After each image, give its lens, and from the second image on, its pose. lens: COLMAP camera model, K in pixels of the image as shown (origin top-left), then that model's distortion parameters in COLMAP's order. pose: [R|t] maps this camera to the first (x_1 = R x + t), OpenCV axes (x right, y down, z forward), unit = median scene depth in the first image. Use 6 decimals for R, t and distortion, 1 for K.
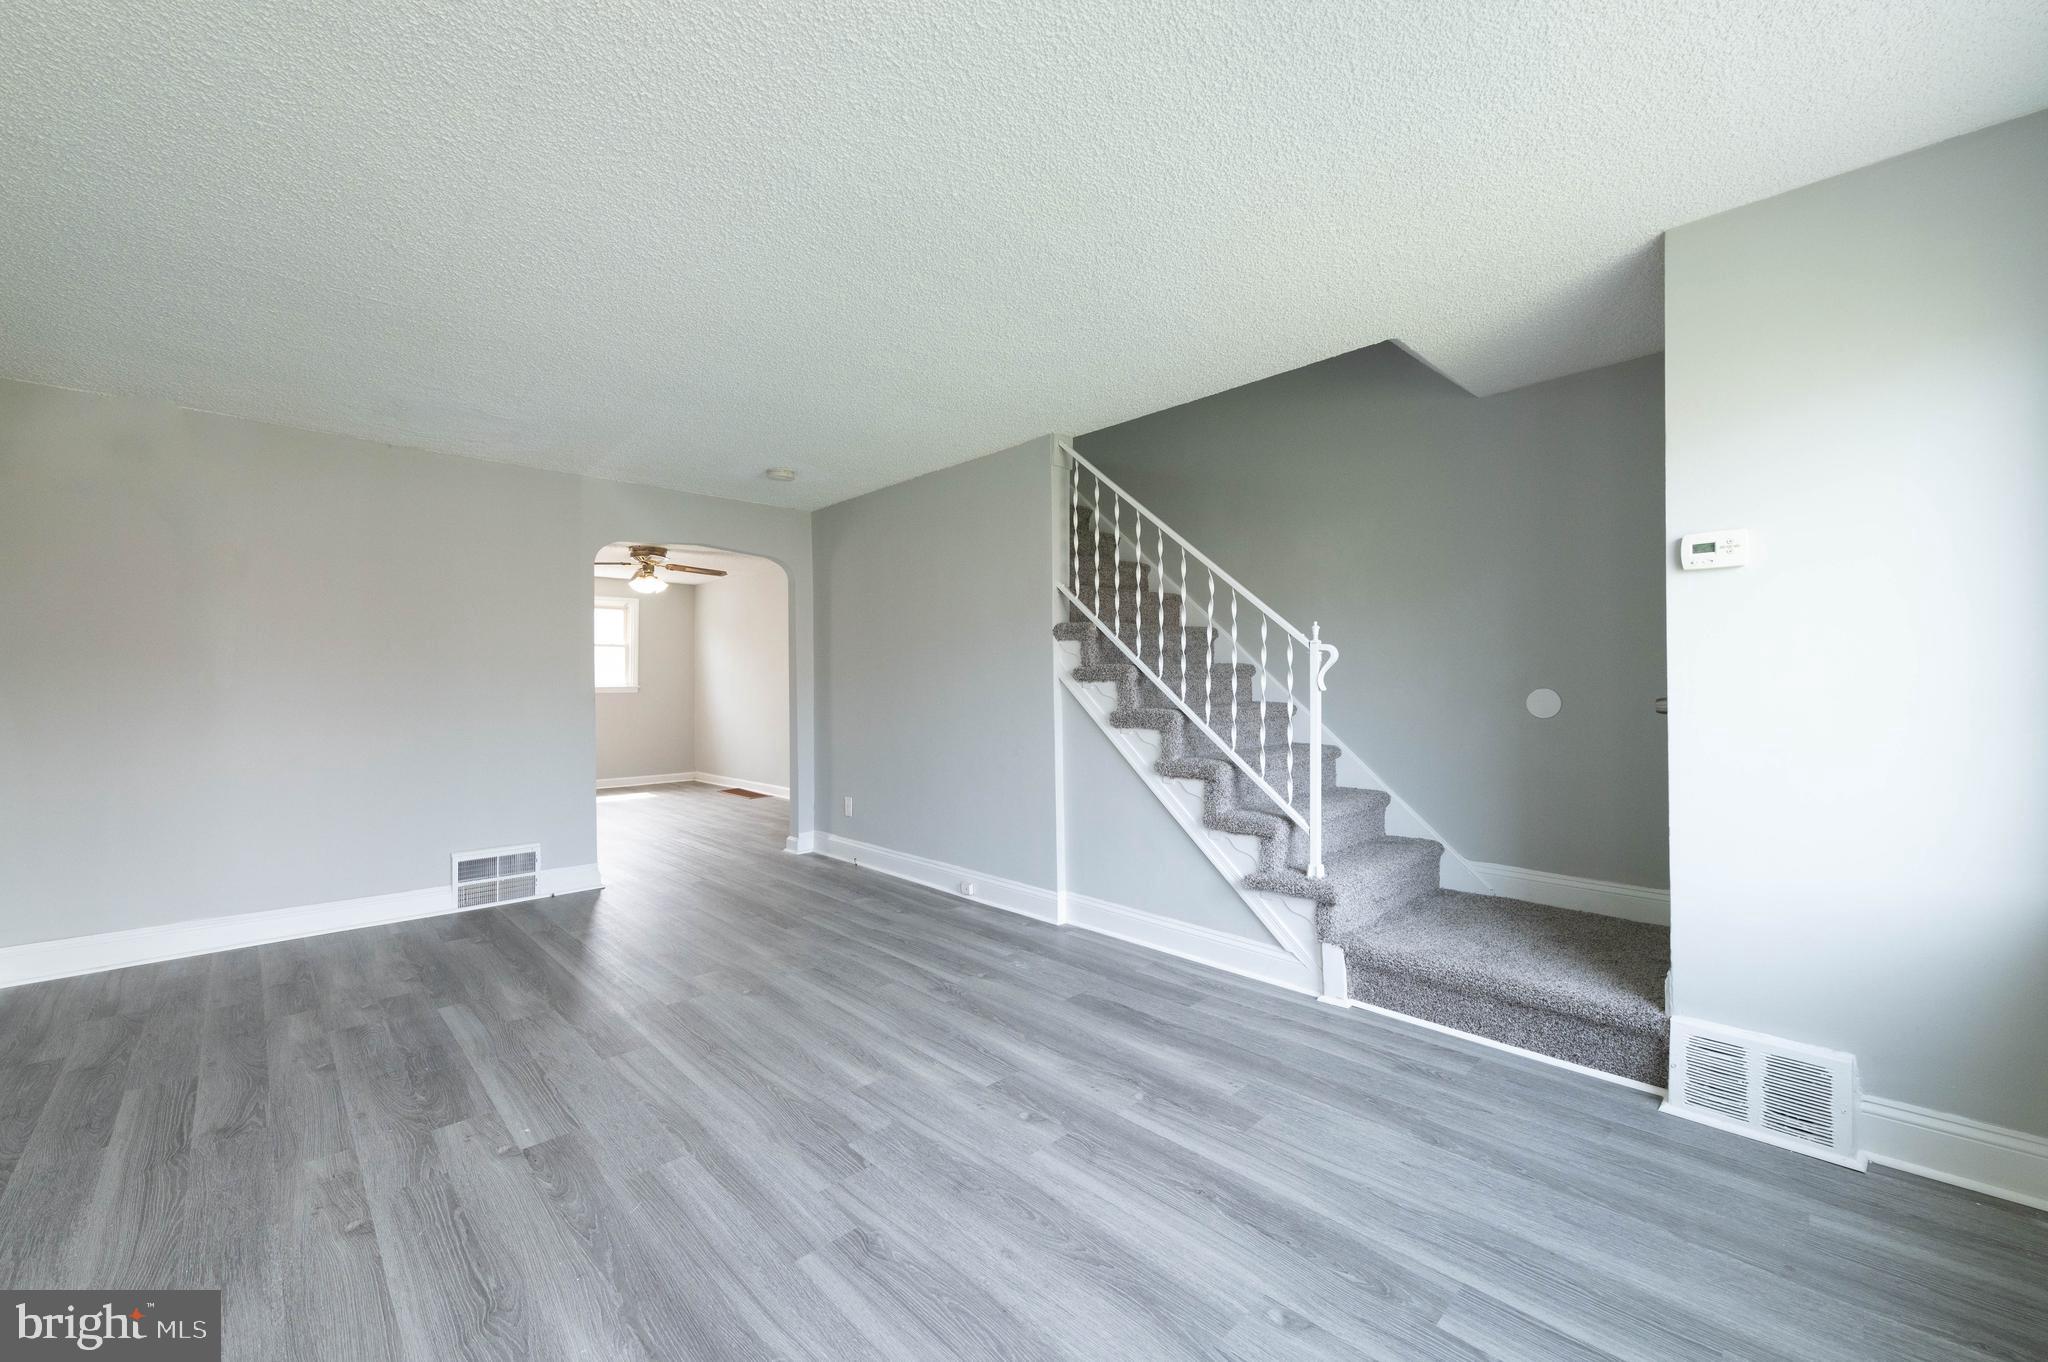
lens RADIAL K [[804.7, 0, 1032.2], [0, 804.7, 675.2], [0, 0, 1]] dist [0.008762, -0.002602]
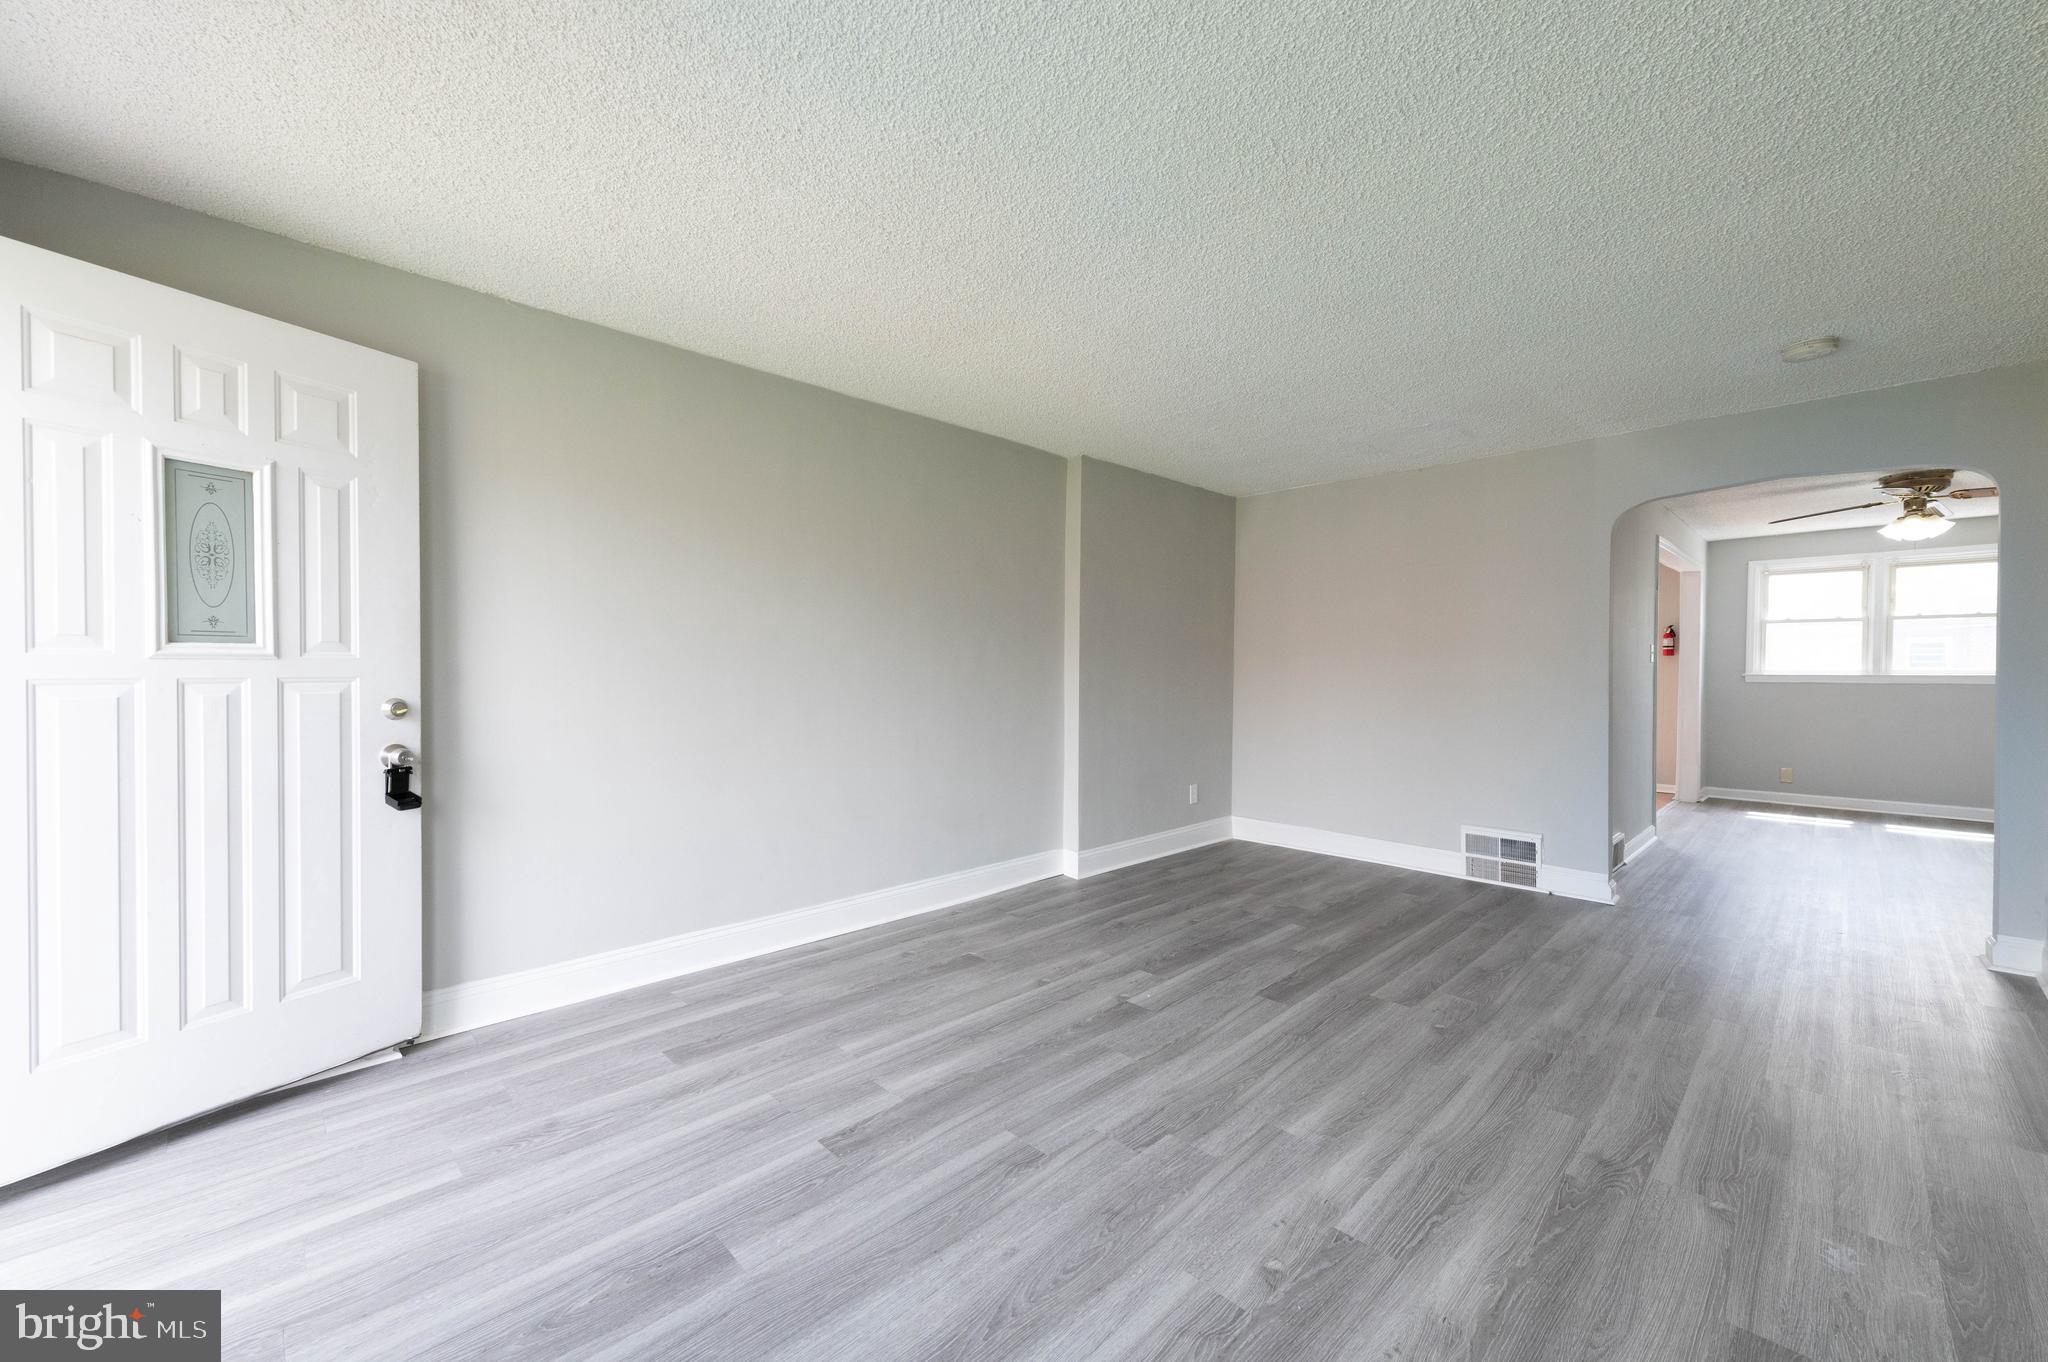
lens RADIAL K [[804.7, 0, 1016.5], [0, 804.7, 678.6], [0, 0, 1]] dist [0.008762, -0.002602]
pose [[-0.004897, 0.018983, -0.999808, 0.472933], [0.004208, 0.999811, 0.018962, 0.000845], [0.999979, -0.004114, -0.004976, 0.513399]]
